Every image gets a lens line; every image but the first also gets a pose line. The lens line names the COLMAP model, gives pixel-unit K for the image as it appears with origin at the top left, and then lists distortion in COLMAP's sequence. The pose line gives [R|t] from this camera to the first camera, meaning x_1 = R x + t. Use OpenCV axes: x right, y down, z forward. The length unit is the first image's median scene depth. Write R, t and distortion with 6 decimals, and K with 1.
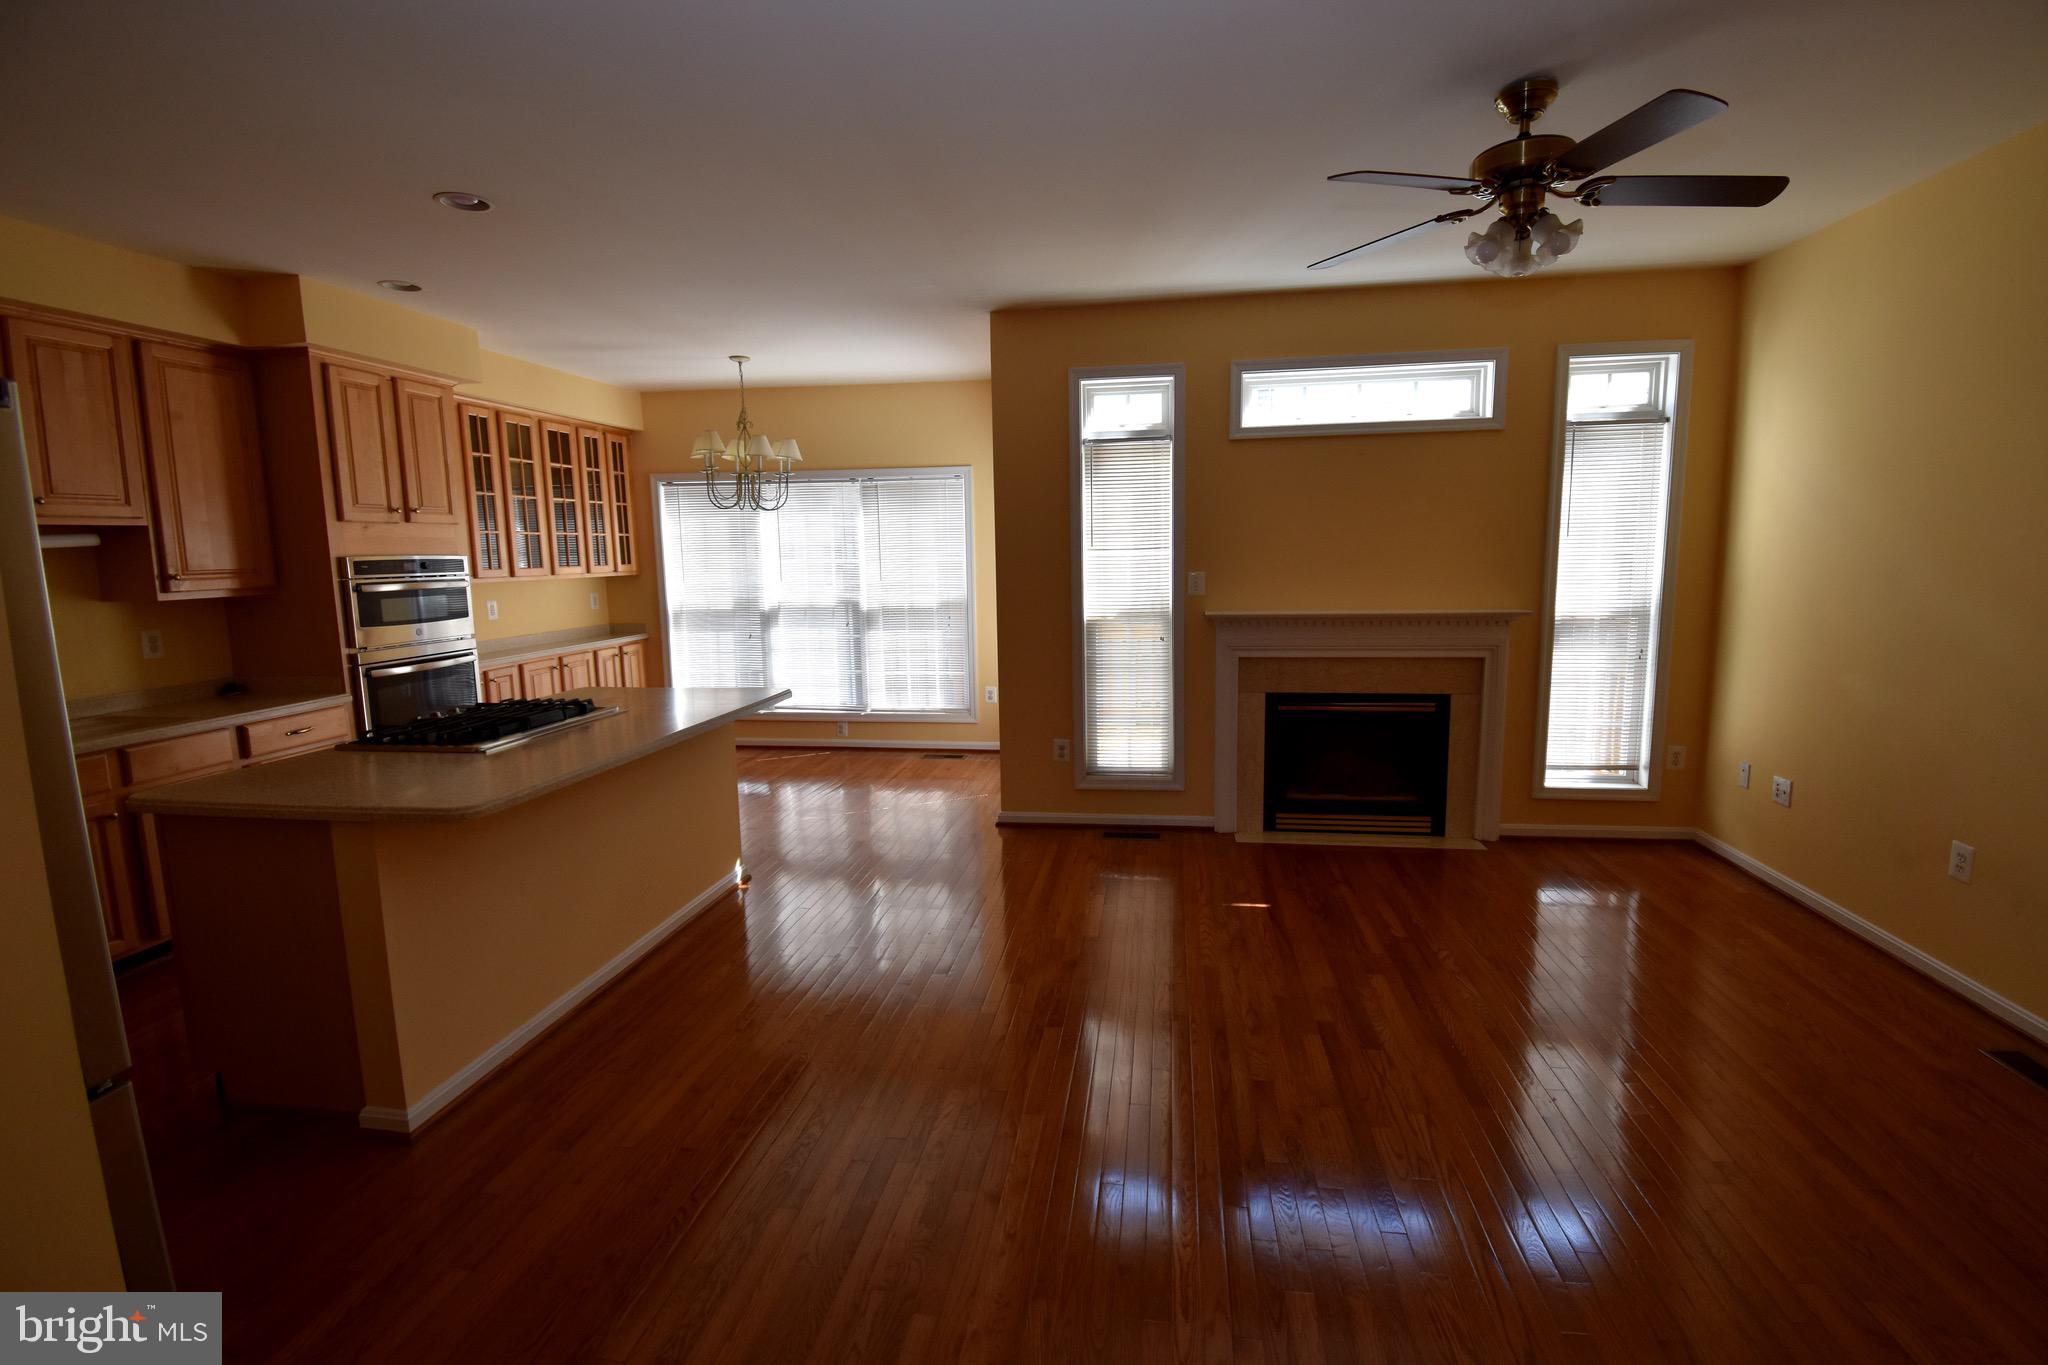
lens RADIAL K [[910.0, 0, 1022.7], [0, 910.0, 673.7], [0, 0, 1]] dist [-0.010076, -0.007448]
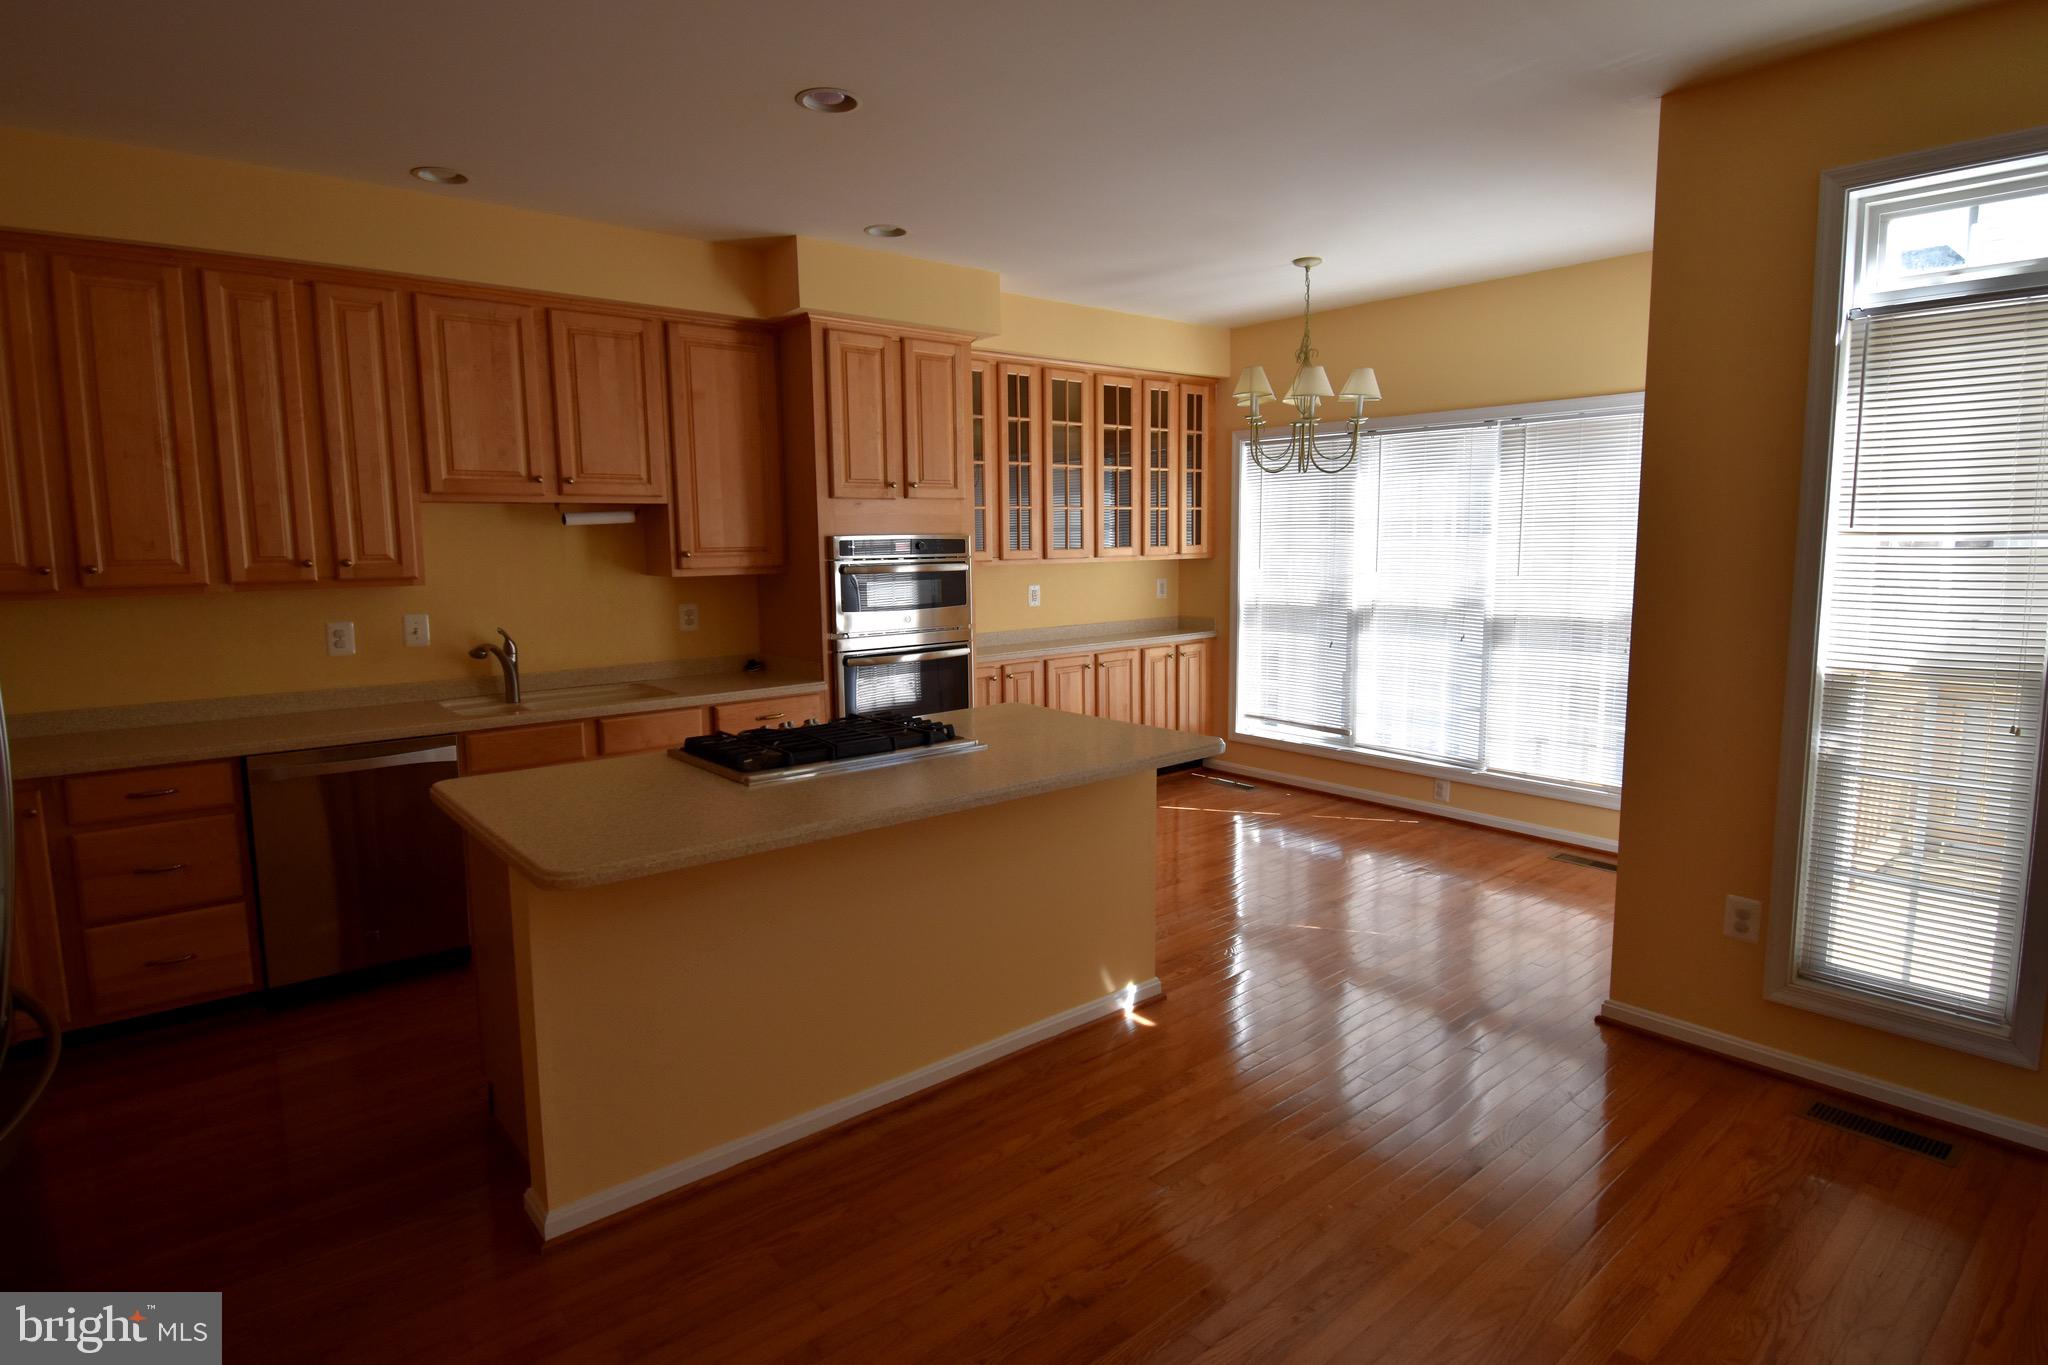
lens RADIAL K [[1069.7, 0, 1029.3], [0, 1069.7, 670.5], [0, 0, 1]] dist [0.009931, -0.017645]
pose [[0.753794, 0.090044, -0.650912, 0.129916], [-0.088799, 0.995439, 0.034870, -0.045050], [0.651083, 0.031516, 0.758352, 0.282609]]
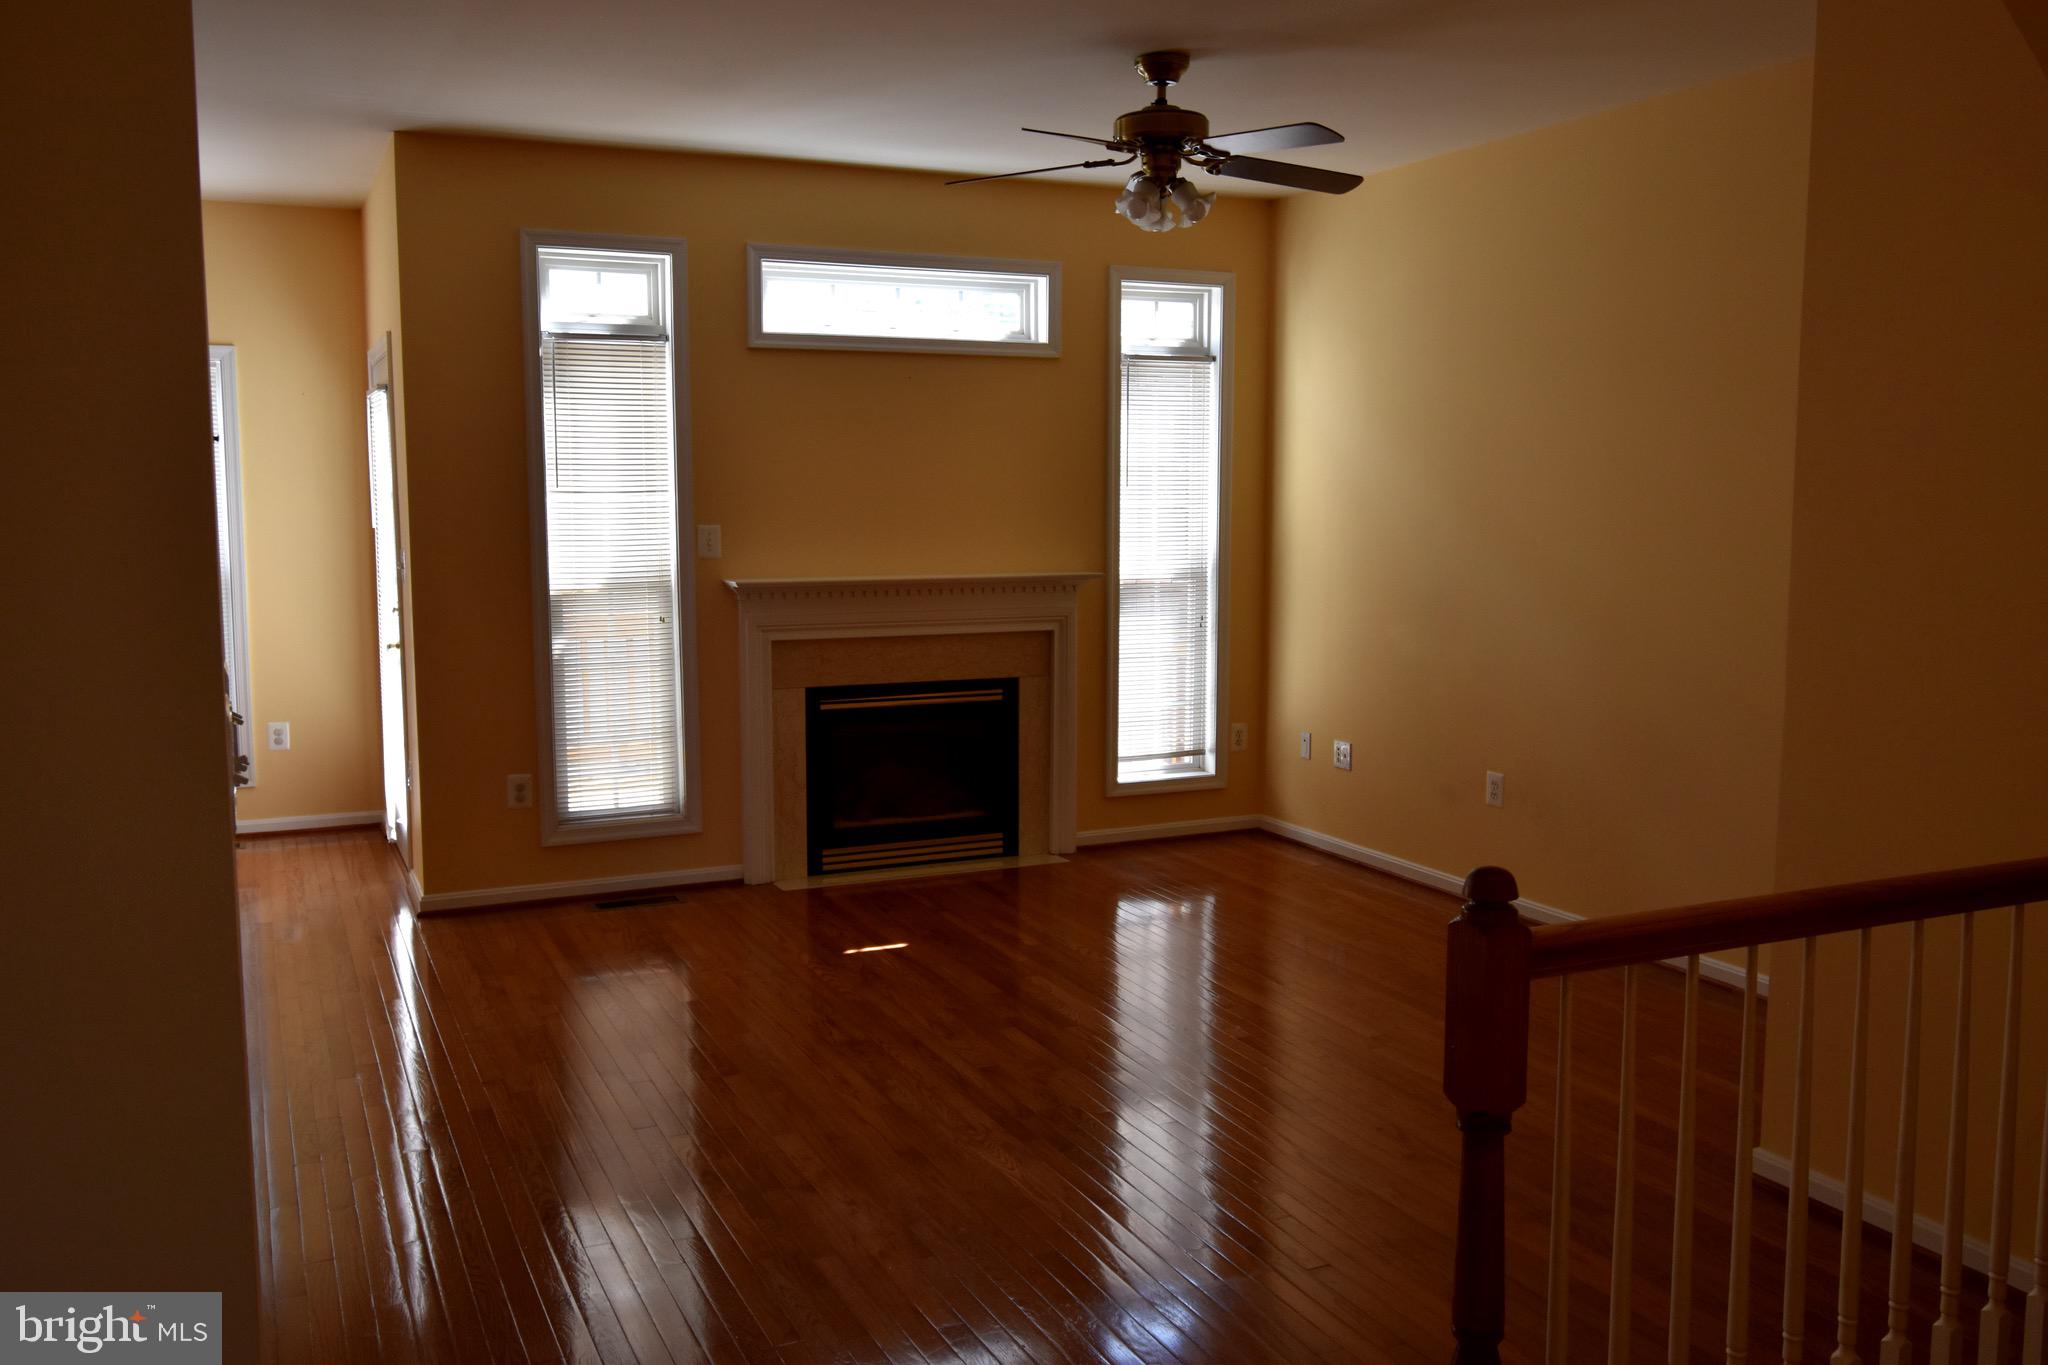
lens RADIAL K [[1716.3, 0, 1021.8], [0, 1716.3, 677.5], [0, 0, 1]] dist [0.009756, 0.000521]
pose [[0.830165, -0.041991, 0.555934, -0.372836], [0.059562, 0.998133, -0.013551, 0.042867], [-0.554327, 0.044362, 0.831116, -0.274201]]
